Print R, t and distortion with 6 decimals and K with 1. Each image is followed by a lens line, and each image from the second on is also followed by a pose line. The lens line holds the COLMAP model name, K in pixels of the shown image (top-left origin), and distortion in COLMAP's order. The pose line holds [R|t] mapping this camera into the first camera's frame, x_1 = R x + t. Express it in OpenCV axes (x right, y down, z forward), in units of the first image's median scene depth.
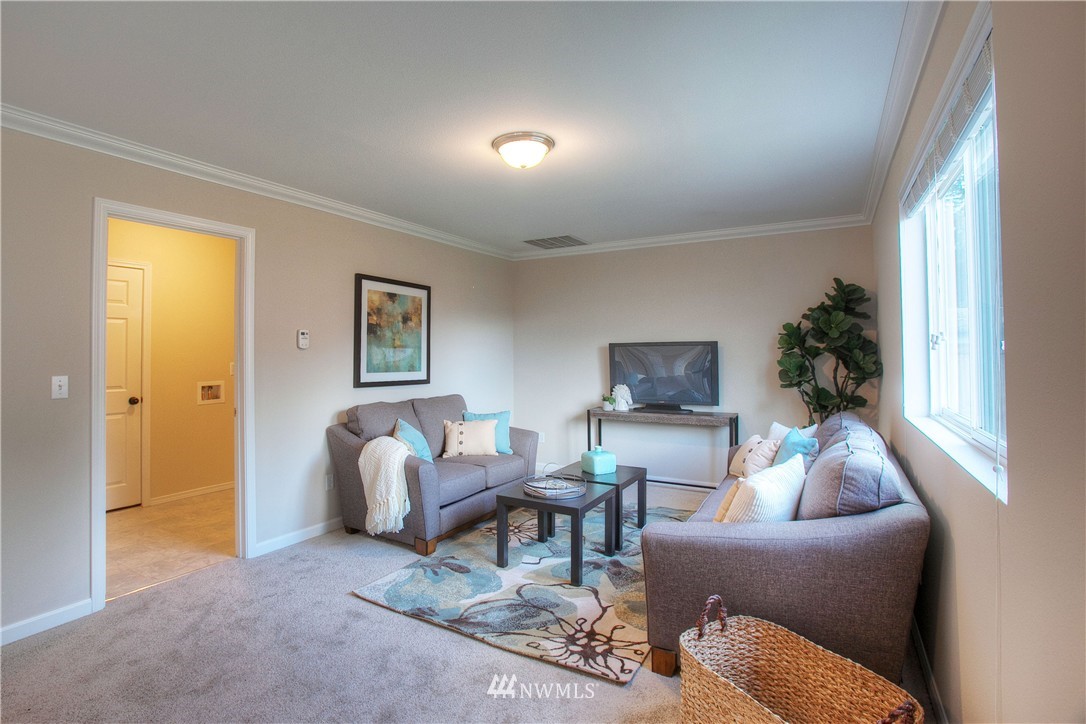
lens RADIAL K [[505.8, 0, 511.9], [0, 505.8, 351.8], [0, 0, 1]] dist [-0.104957, 0.050386]
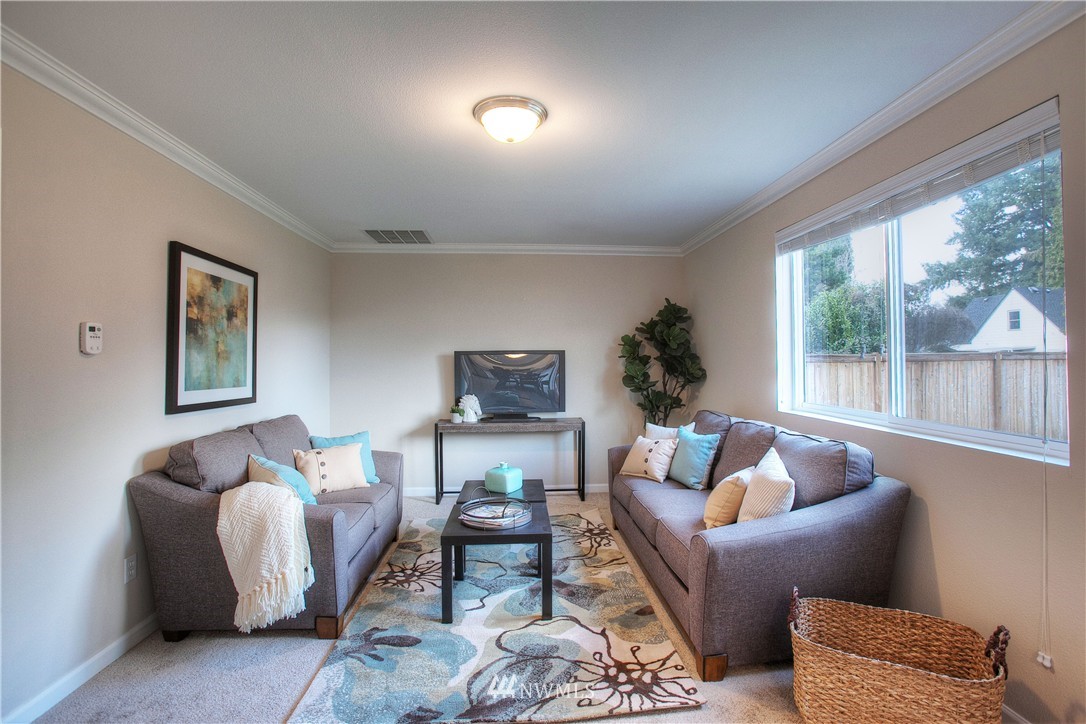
lens RADIAL K [[497.3, 0, 540.3], [0, 497.3, 360.2], [0, 0, 1]] dist [-0.076689, 0.033009]
pose [[0.812296, 0.001319, 0.583244, -0.283920], [-0.000333, 0.999998, -0.001798, 0.001482], [-0.583245, 0.001267, 0.812295, 0.201355]]
